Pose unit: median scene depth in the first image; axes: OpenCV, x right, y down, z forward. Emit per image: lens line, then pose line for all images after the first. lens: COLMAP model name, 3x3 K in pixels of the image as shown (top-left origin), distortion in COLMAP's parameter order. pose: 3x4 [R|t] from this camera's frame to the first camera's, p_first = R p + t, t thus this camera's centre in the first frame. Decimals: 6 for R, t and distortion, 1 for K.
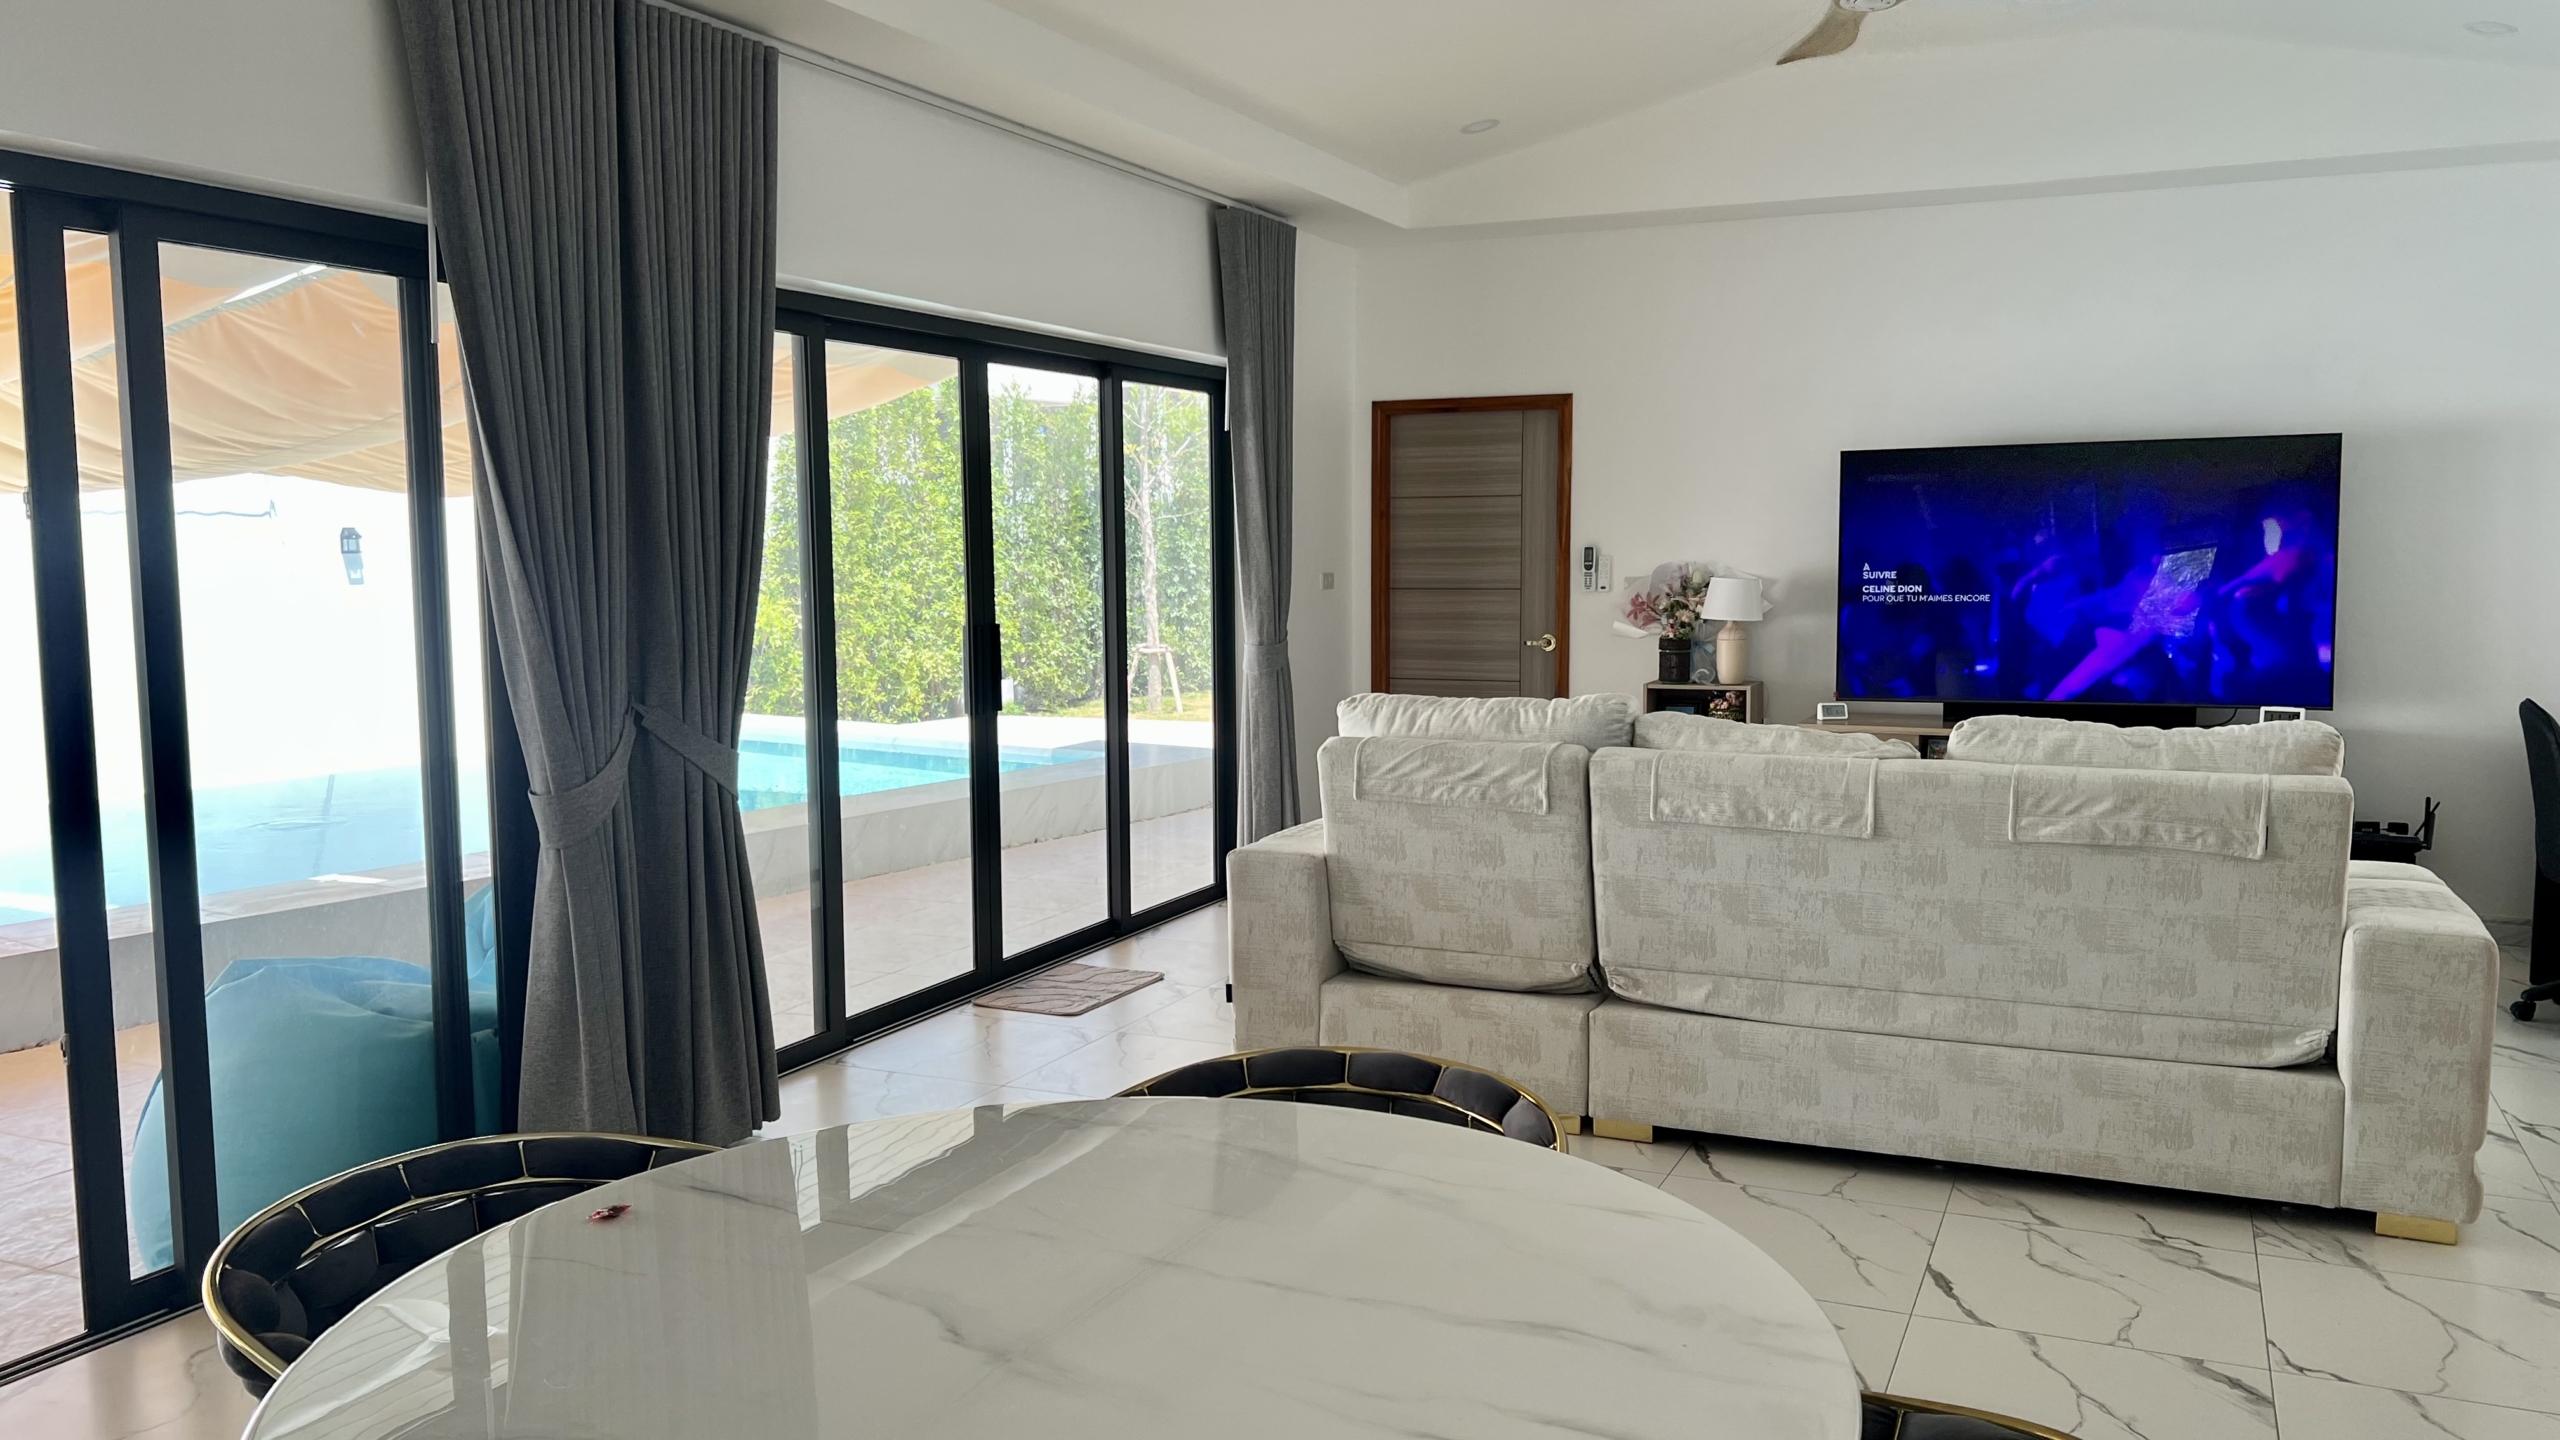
lens RADIAL K [[1913.7, 0, 1284.5], [0, 1913.7, 717.1], [0, 0, 1]] dist [0.042819, -0.026925]
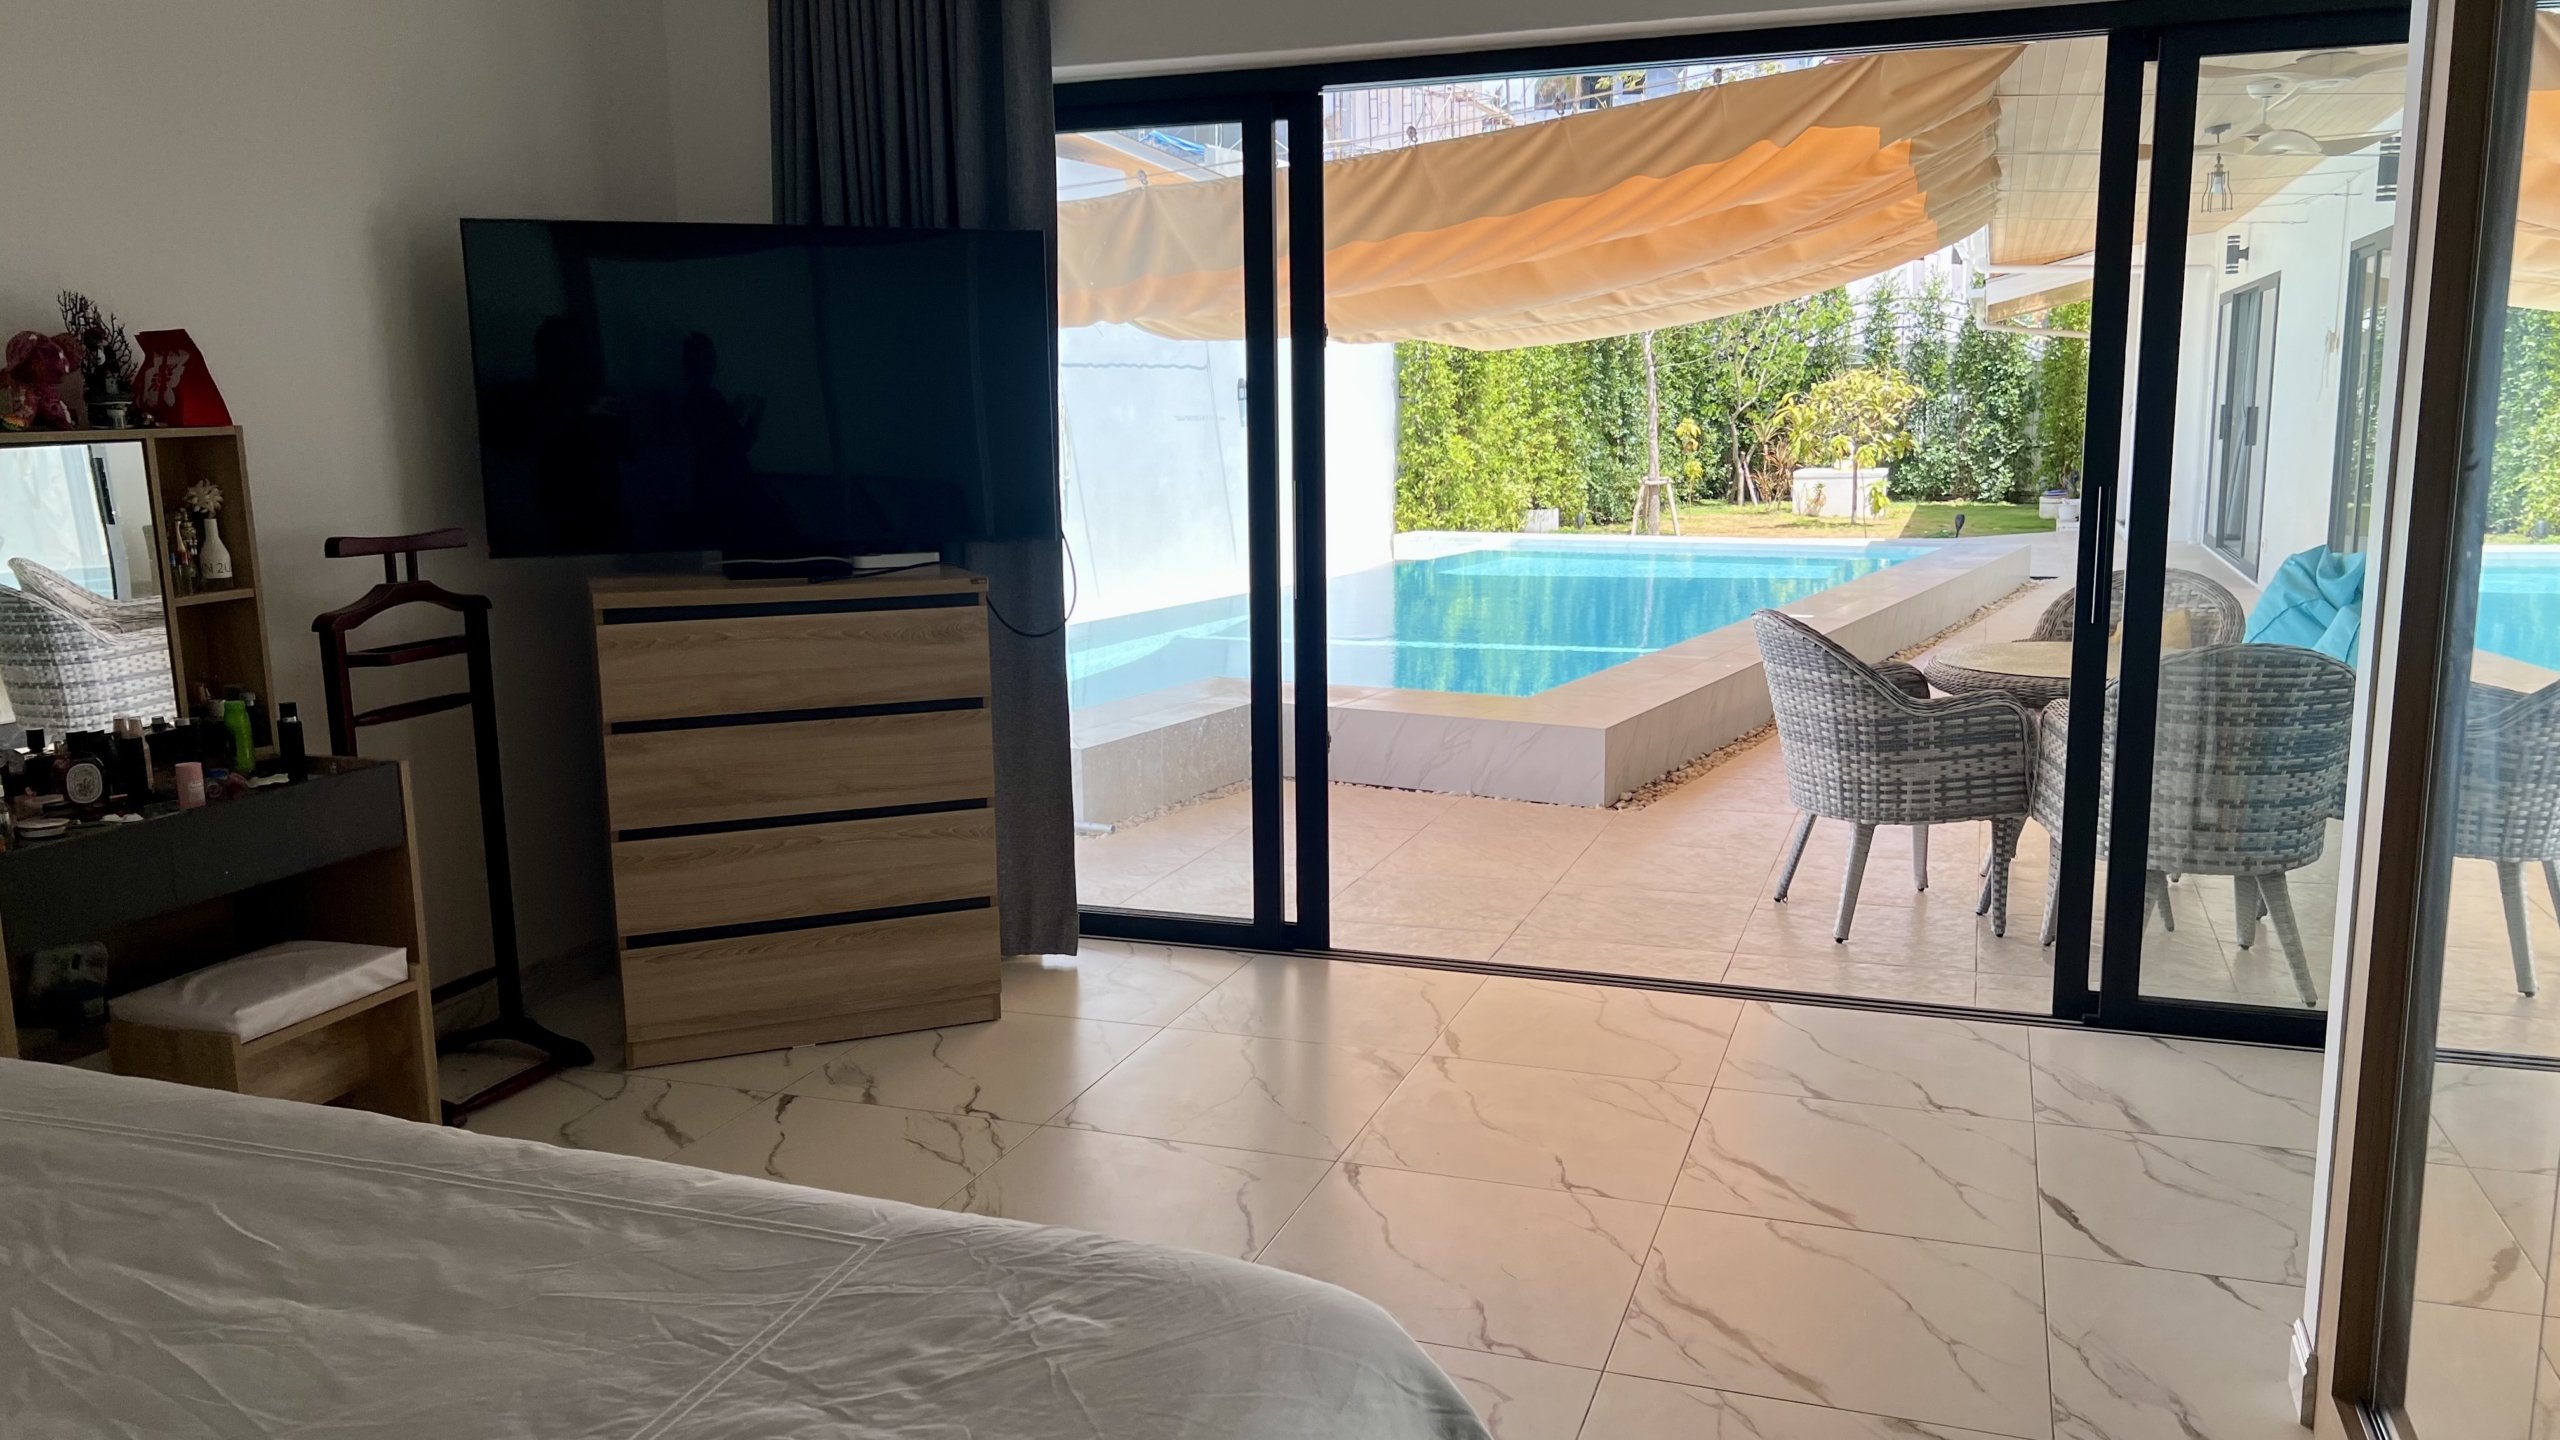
lens RADIAL K [[1913.7, 0, 1282.7], [0, 1913.7, 741.3], [0, 0, 1]] dist [0.042819, -0.026925]
pose [[0.996649, -0.022399, 0.078676, -0.422217], [0.015684, 0.996262, 0.084949, 0.020403], [-0.080285, -0.083430, 0.993274, -0.159521]]
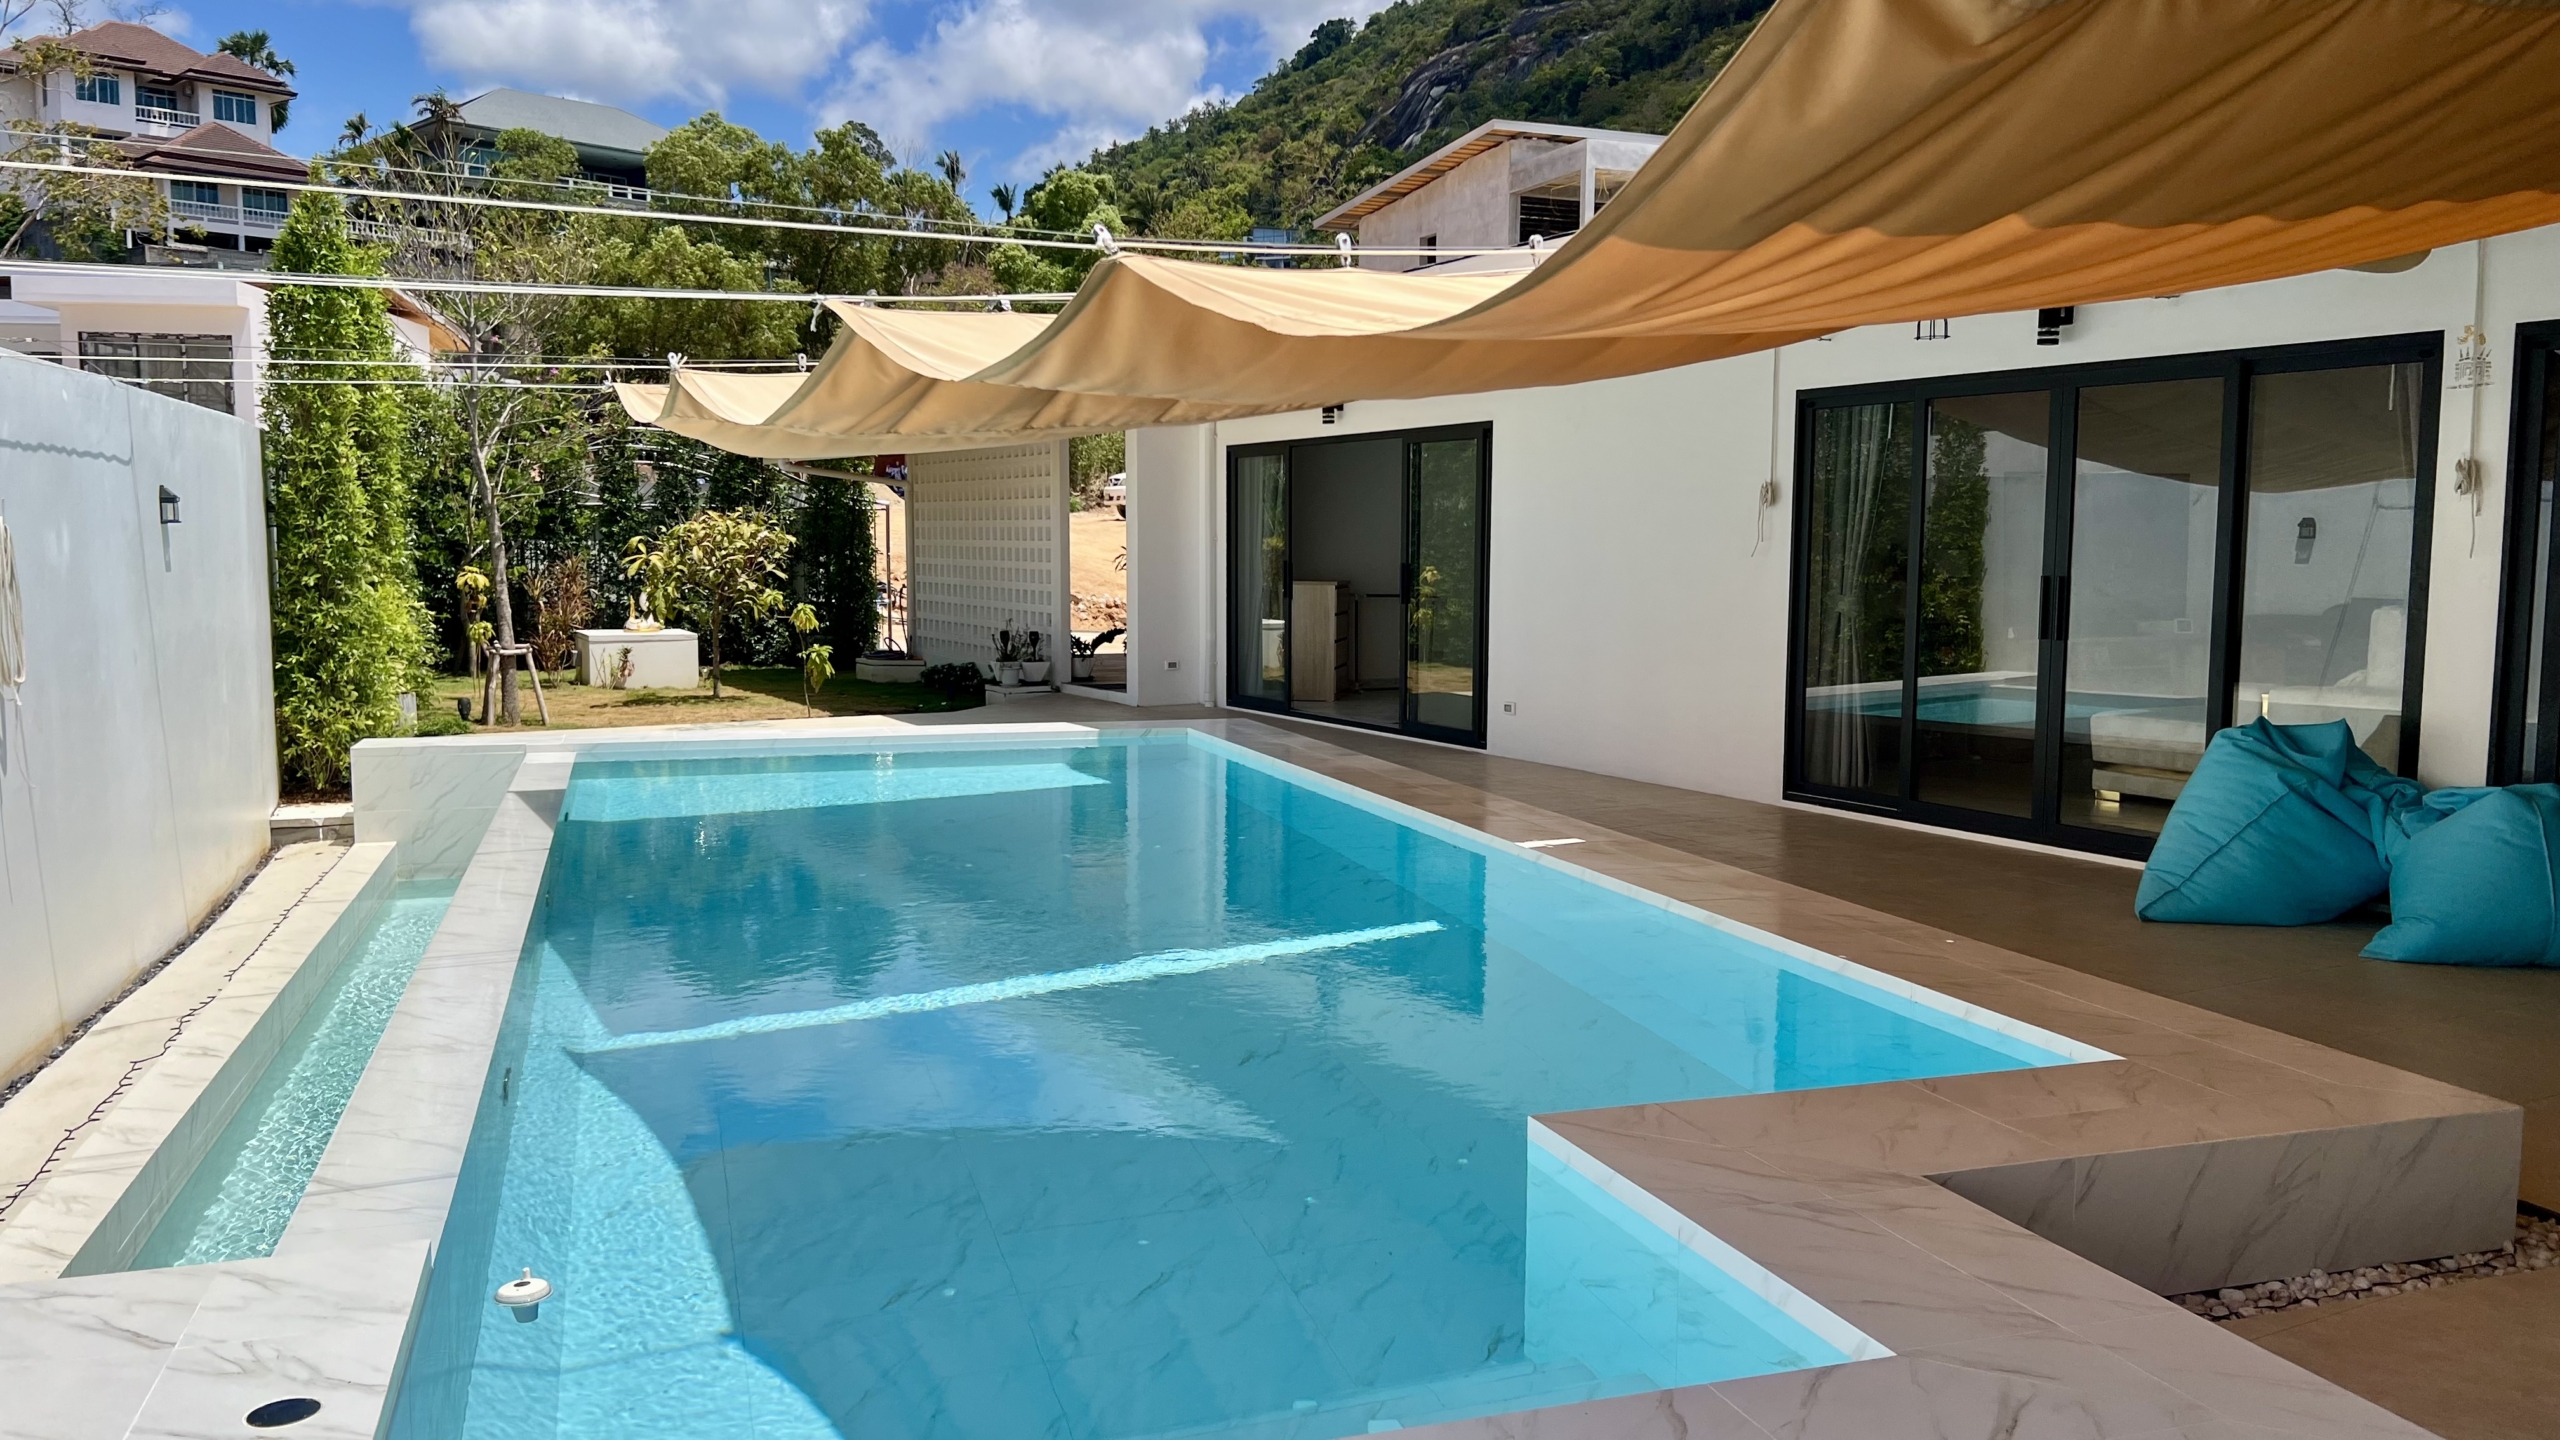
lens RADIAL K [[1913.7, 0, 1289.1], [0, 1913.7, 728.3], [0, 0, 1]] dist [0.042819, -0.026925]
pose [[0.598381, -0.067117, 0.798396, -0.598578], [0.063974, 0.997306, 0.035891, -0.010274], [-0.798654, 0.029600, 0.601062, 0.223595]]
